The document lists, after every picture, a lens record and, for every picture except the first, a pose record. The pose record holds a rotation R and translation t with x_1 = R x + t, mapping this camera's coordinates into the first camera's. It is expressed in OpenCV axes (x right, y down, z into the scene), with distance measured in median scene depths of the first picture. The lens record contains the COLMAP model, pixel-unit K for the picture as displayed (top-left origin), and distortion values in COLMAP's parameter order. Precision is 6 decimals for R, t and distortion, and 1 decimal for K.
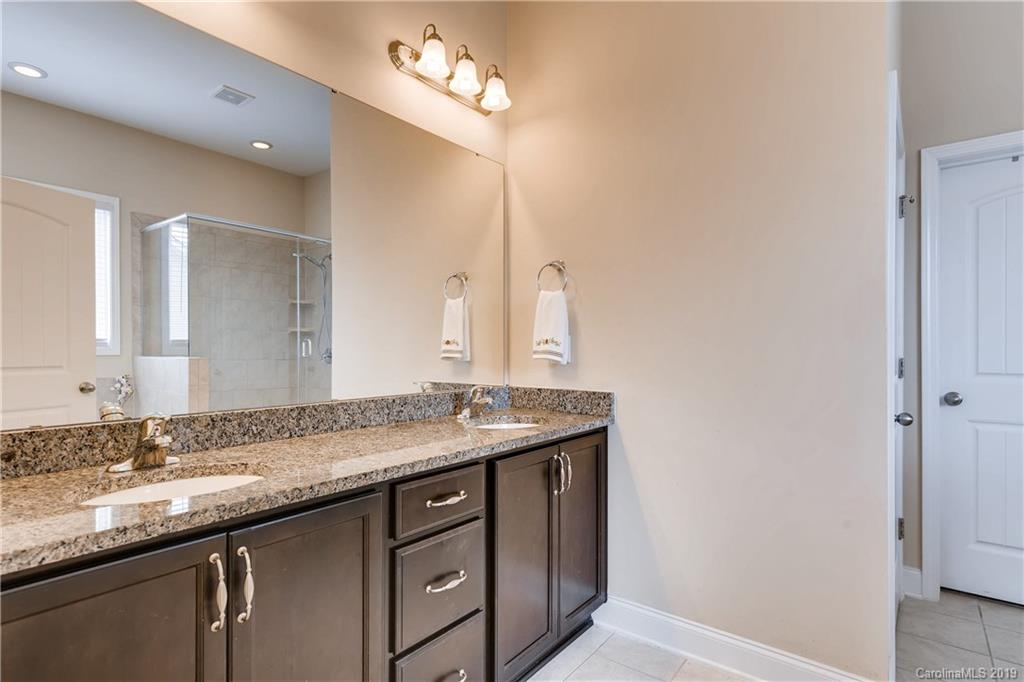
lens RADIAL K [[526.1, 0, 517.3], [0, 526.1, 345.9], [0, 0, 1]] dist [0.007924, 0.001277]
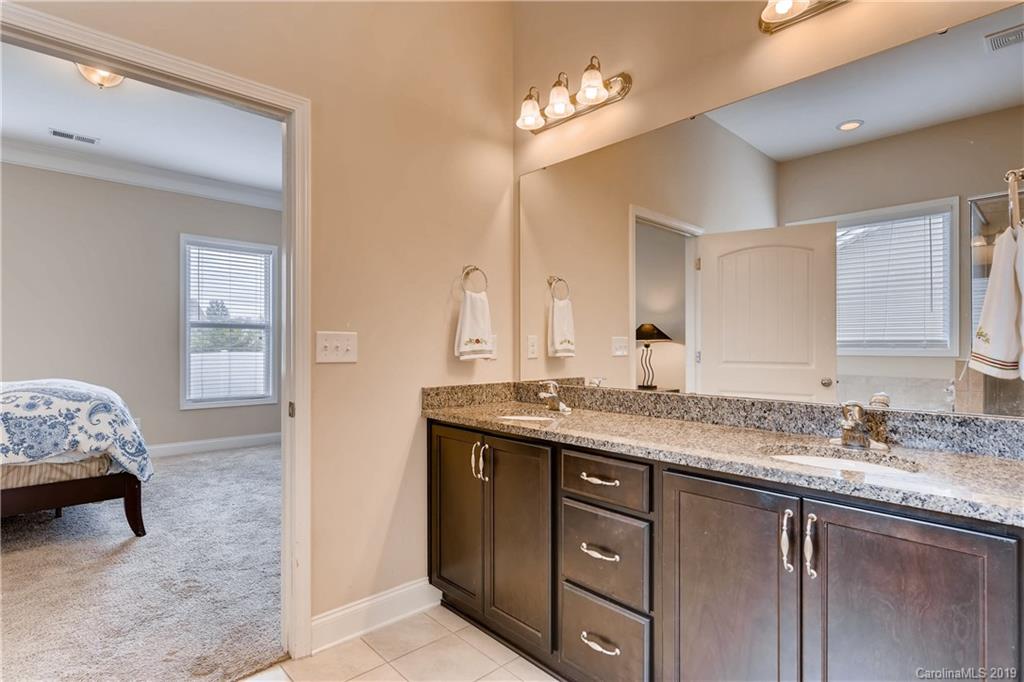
lens RADIAL K [[526.1, 0, 515.5], [0, 526.1, 343.4], [0, 0, 1]] dist [0.007924, 0.001277]
pose [[-0.170309, -0.007443, -0.985363, 0.881914], [0.002165, 0.999966, -0.007927, 0.004877], [0.985388, -0.003484, -0.170287, 0.878785]]
